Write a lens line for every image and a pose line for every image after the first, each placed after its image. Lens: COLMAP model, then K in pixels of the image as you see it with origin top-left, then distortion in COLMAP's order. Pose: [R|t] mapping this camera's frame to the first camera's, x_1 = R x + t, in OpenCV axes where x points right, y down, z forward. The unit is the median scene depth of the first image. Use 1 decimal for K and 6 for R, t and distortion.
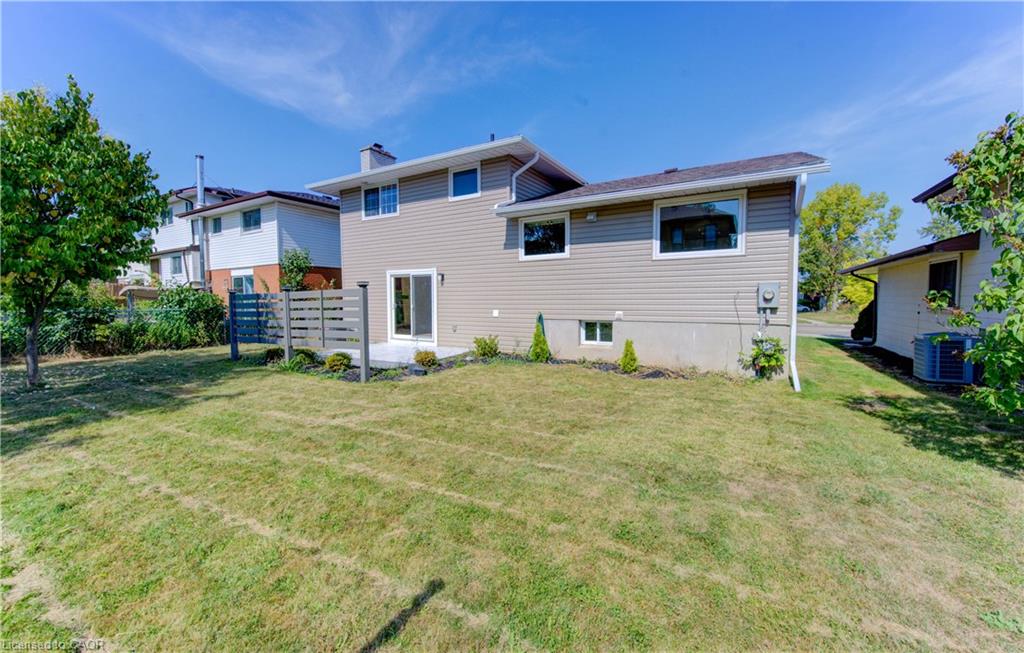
lens RADIAL K [[409.4, 0, 506.9], [0, 409.4, 325.1], [0, 0, 1]] dist [-0.002699, -0.000779]
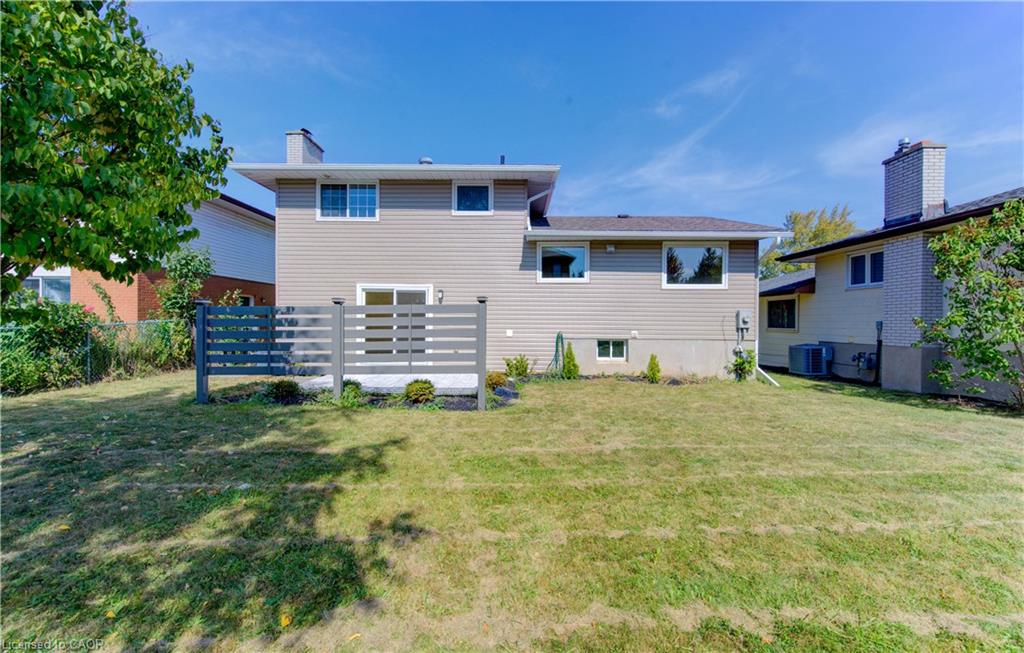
lens RADIAL K [[409.4, 0, 508.2], [0, 409.4, 326.0], [0, 0, 1]] dist [-0.002699, -0.000779]
pose [[0.865352, 0.007421, 0.501110, -0.551247], [0.019162, 0.998669, -0.047879, 0.001411], [-0.500799, 0.051035, 0.864058, 0.148346]]
